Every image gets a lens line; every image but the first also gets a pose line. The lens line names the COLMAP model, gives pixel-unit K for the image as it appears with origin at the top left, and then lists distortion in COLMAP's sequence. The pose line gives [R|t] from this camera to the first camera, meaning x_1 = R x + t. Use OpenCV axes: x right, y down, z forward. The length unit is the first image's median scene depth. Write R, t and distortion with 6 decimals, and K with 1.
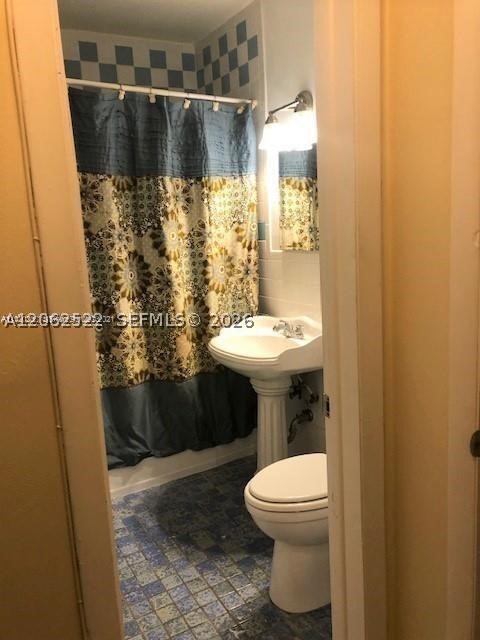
lens RADIAL K [[515.6, 0, 241.0], [0, 515.6, 319.1], [0, 0, 1]] dist [0.000709, 0.003245]
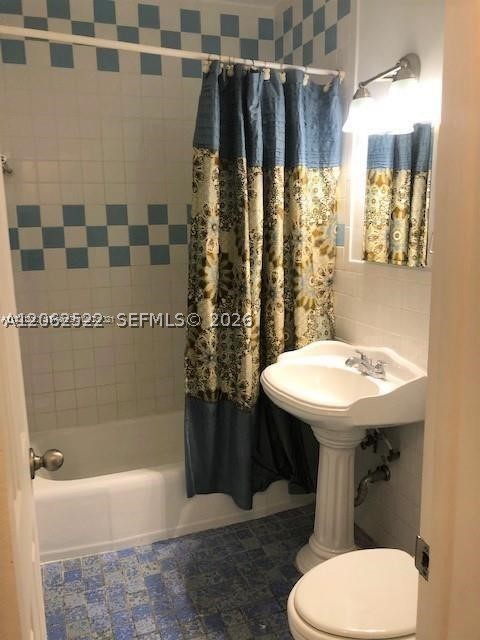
lens RADIAL K [[515.6, 0, 241.0], [0, 515.6, 320.7], [0, 0, 1]] dist [0.000709, 0.003245]
pose [[0.986919, 0.066226, -0.146989, 0.015704], [-0.064330, 0.997773, 0.017622, -0.045499], [0.147829, -0.007936, 0.988981, 0.196743]]
